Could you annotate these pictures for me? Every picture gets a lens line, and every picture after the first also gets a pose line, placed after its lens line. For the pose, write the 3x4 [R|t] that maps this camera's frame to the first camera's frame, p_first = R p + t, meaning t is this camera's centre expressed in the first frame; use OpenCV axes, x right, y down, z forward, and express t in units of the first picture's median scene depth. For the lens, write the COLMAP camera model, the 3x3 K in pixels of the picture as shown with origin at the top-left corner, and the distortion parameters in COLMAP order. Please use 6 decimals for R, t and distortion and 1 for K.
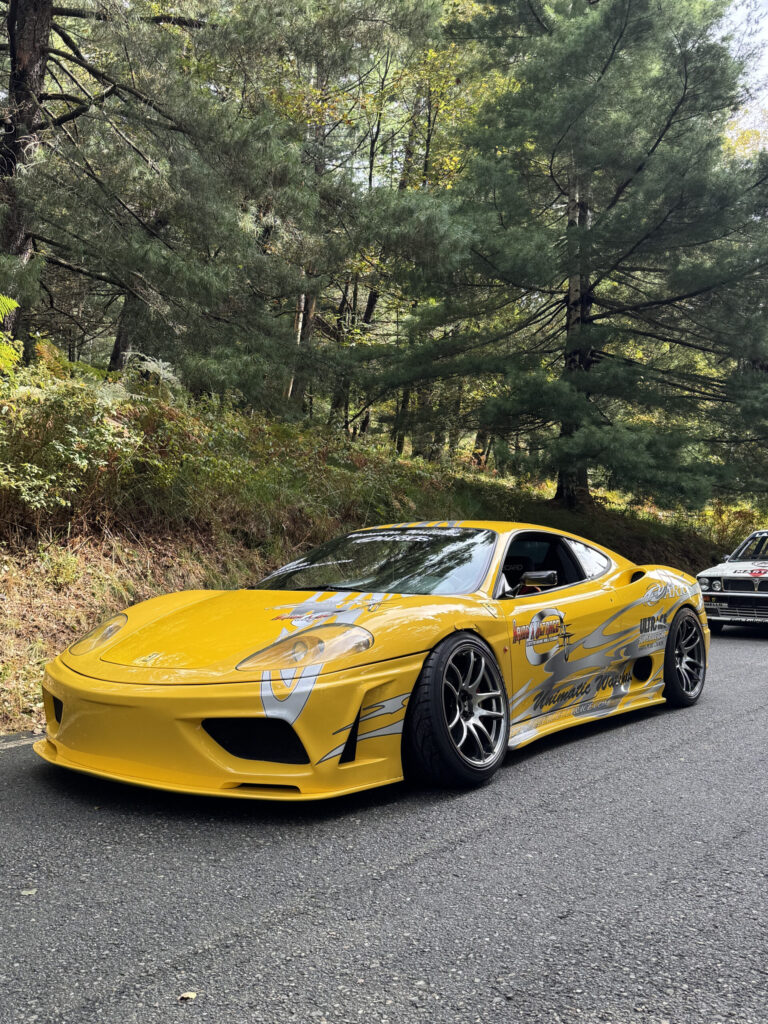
lens RADIAL K [[949.5, 0, 384.0], [0, 949.5, 512.0], [0, 0, 1]] dist [0.033285, -0.013417]
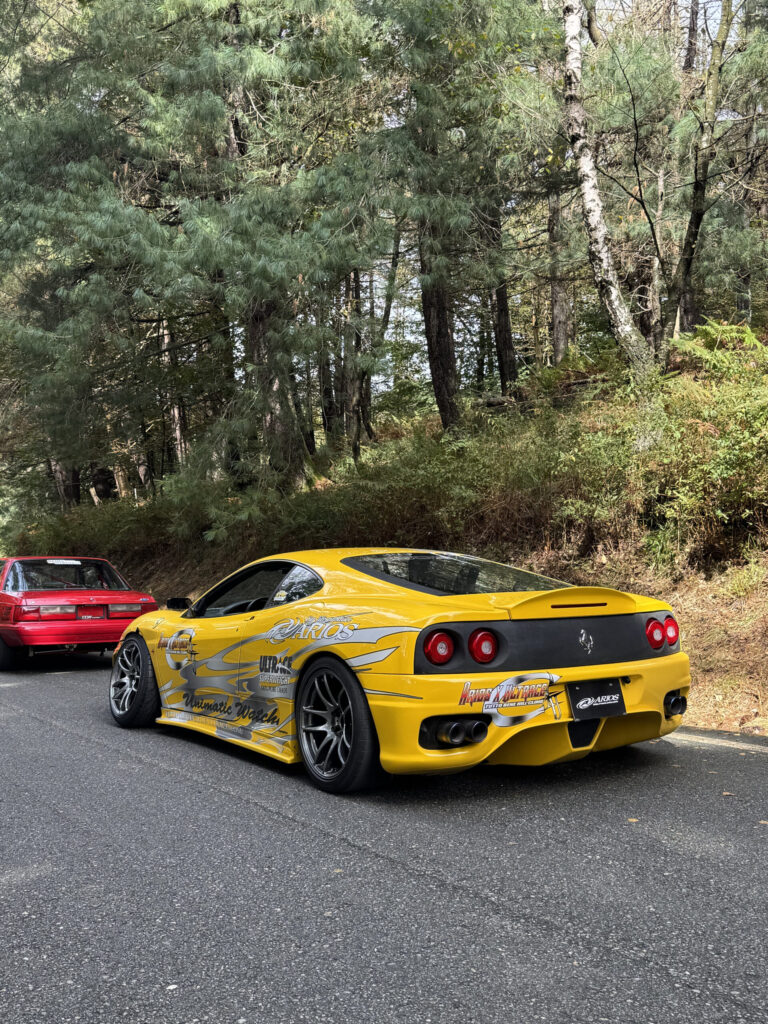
lens RADIAL K [[993.5, 0, 384.0], [0, 993.5, 512.0], [0, 0, 1]] dist [0.107338, 0.001352]
pose [[-0.316699, -0.043342, -0.947535, 0.932209], [0.069960, 0.995167, -0.068904, 0.040510], [0.945943, -0.088112, -0.312136, 1.159525]]
